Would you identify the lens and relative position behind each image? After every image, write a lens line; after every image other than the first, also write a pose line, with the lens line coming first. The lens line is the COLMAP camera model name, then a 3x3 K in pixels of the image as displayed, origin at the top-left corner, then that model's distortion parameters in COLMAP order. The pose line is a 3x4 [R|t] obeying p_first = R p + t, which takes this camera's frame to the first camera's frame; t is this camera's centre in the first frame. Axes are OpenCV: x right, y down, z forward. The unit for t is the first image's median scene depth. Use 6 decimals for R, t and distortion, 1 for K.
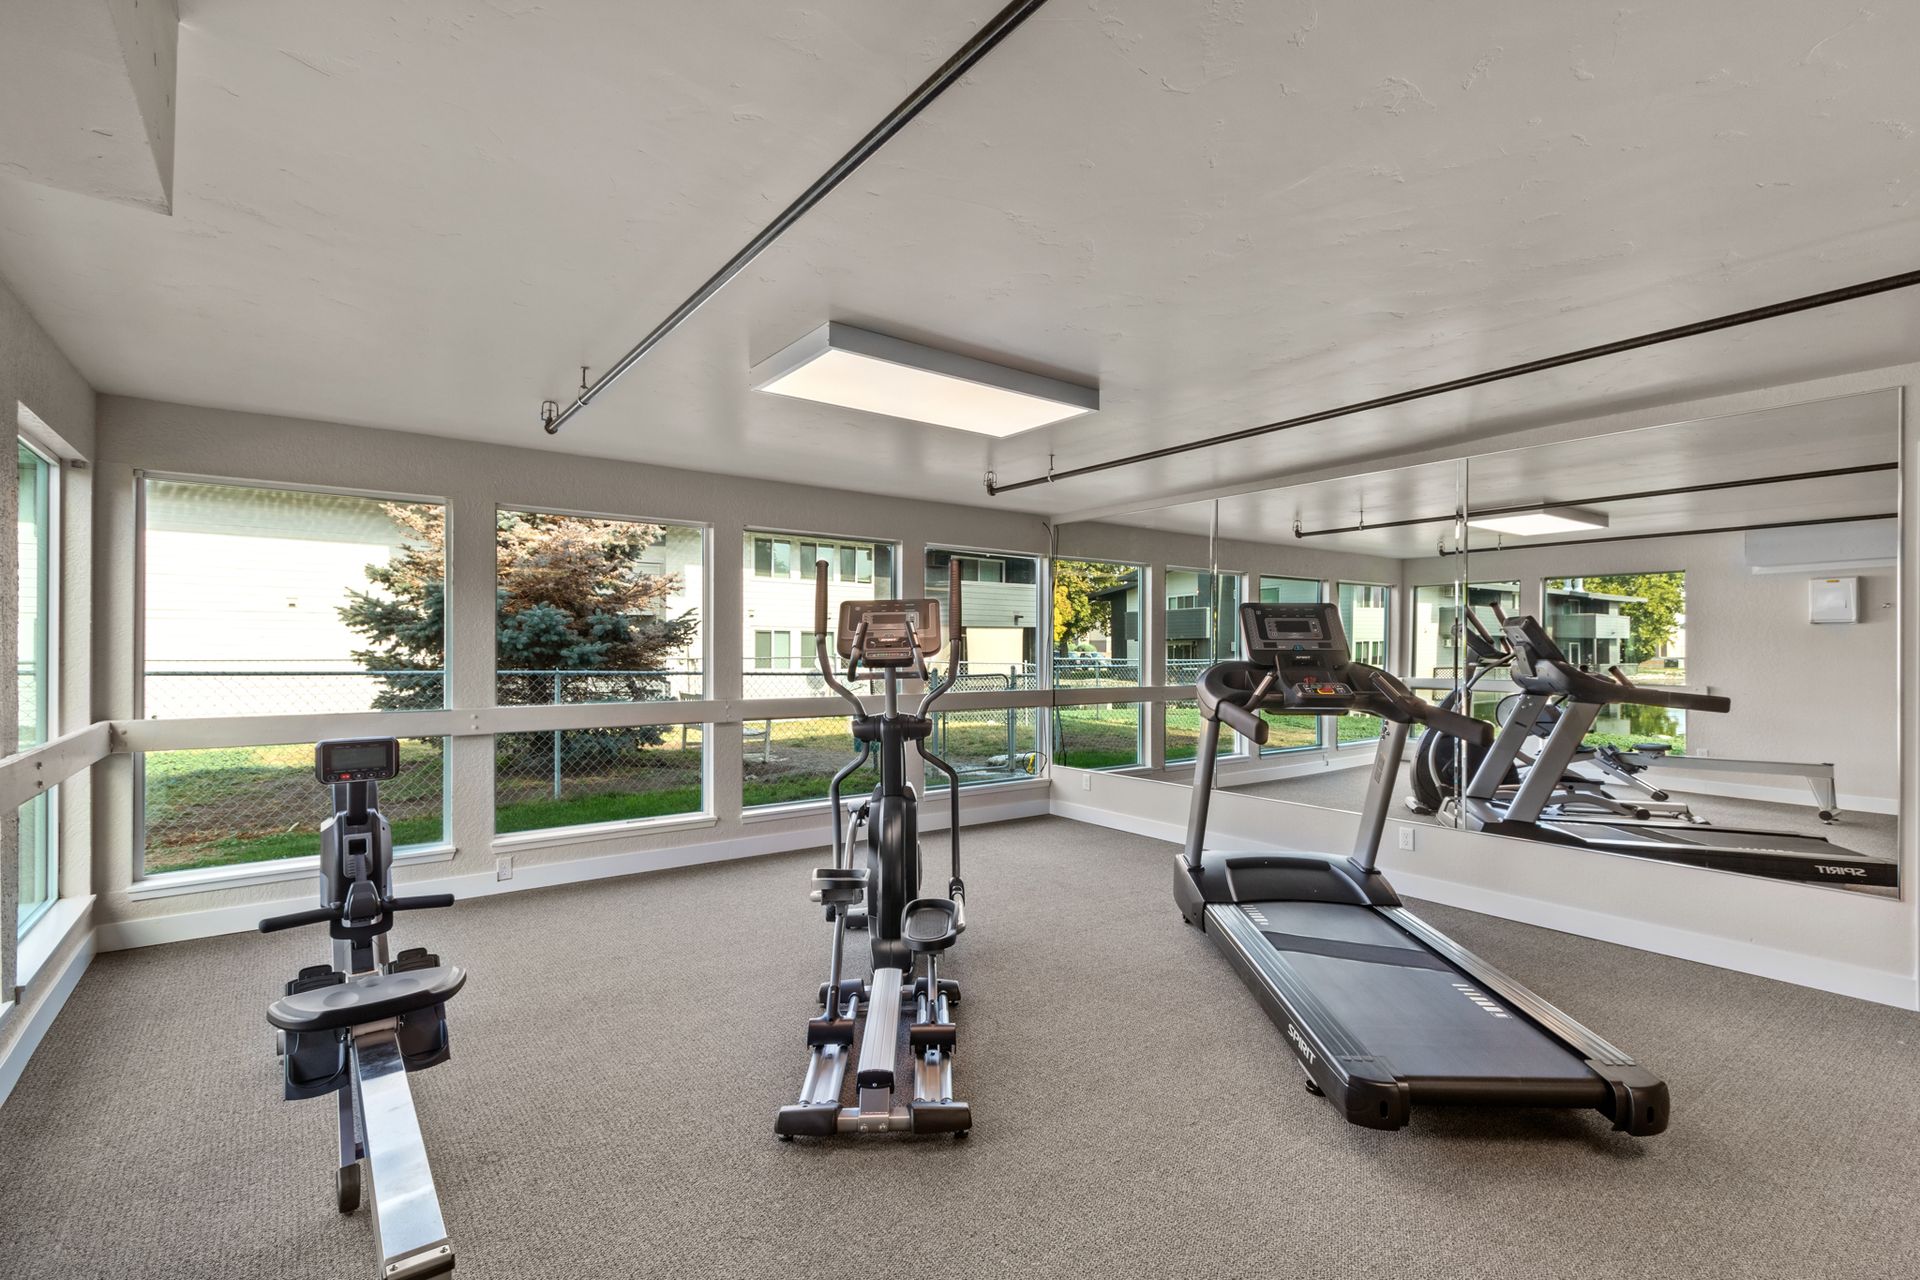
lens RADIAL K [[881.5, 0, 966.0], [0, 881.5, 645.6], [0, 0, 1]] dist [0.002022, 0.000338]
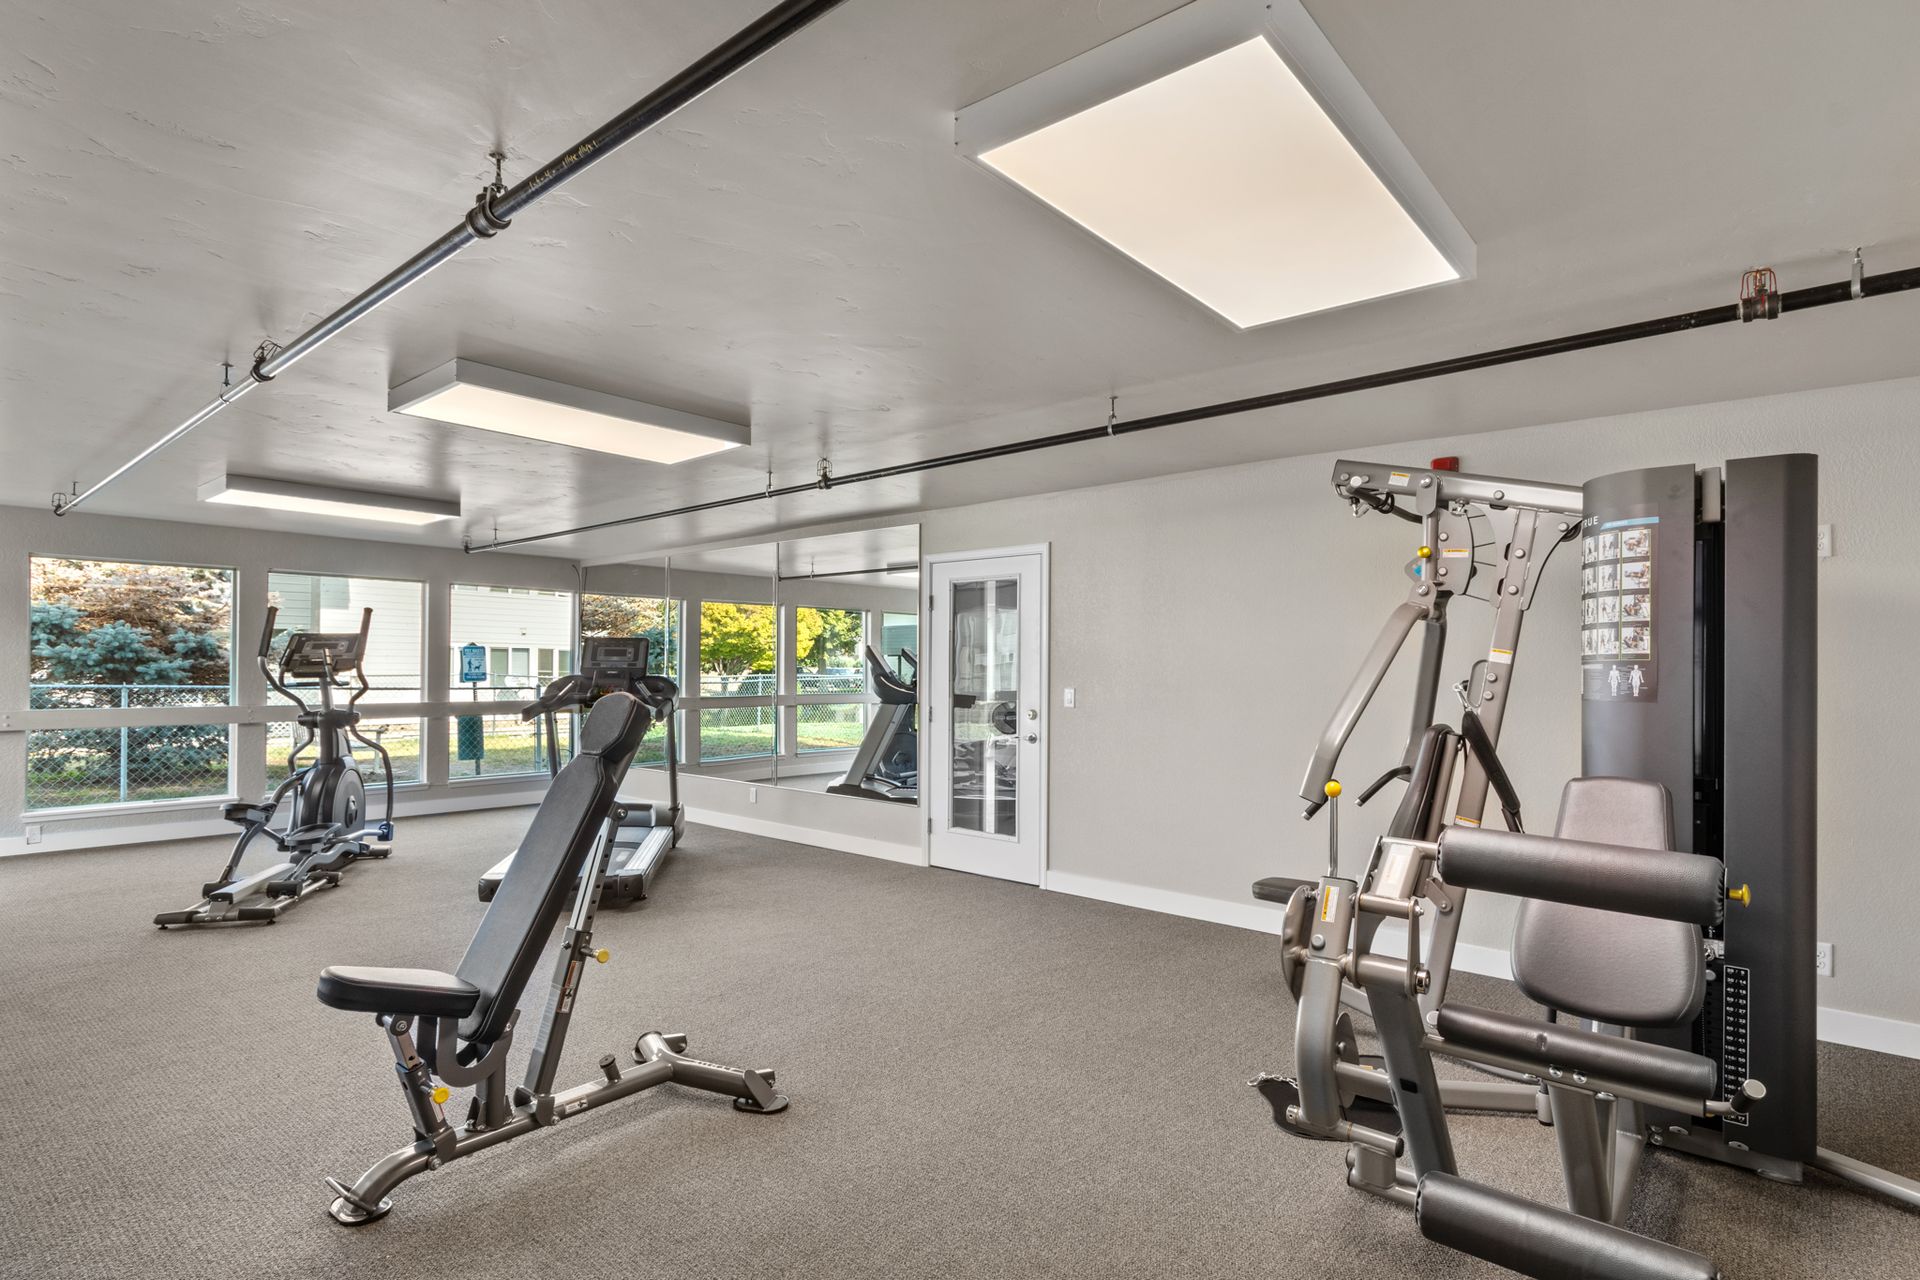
lens RADIAL K [[966.0, 0, 958.2], [0, 966.0, 656.7], [0, 0, 1]] dist [0.005346, 0.000891]
pose [[0.977831, 0.005304, 0.209330, 0.274499], [-0.003875, 0.999966, -0.007236, -0.001881], [-0.209362, 0.006265, 0.977818, -0.370527]]
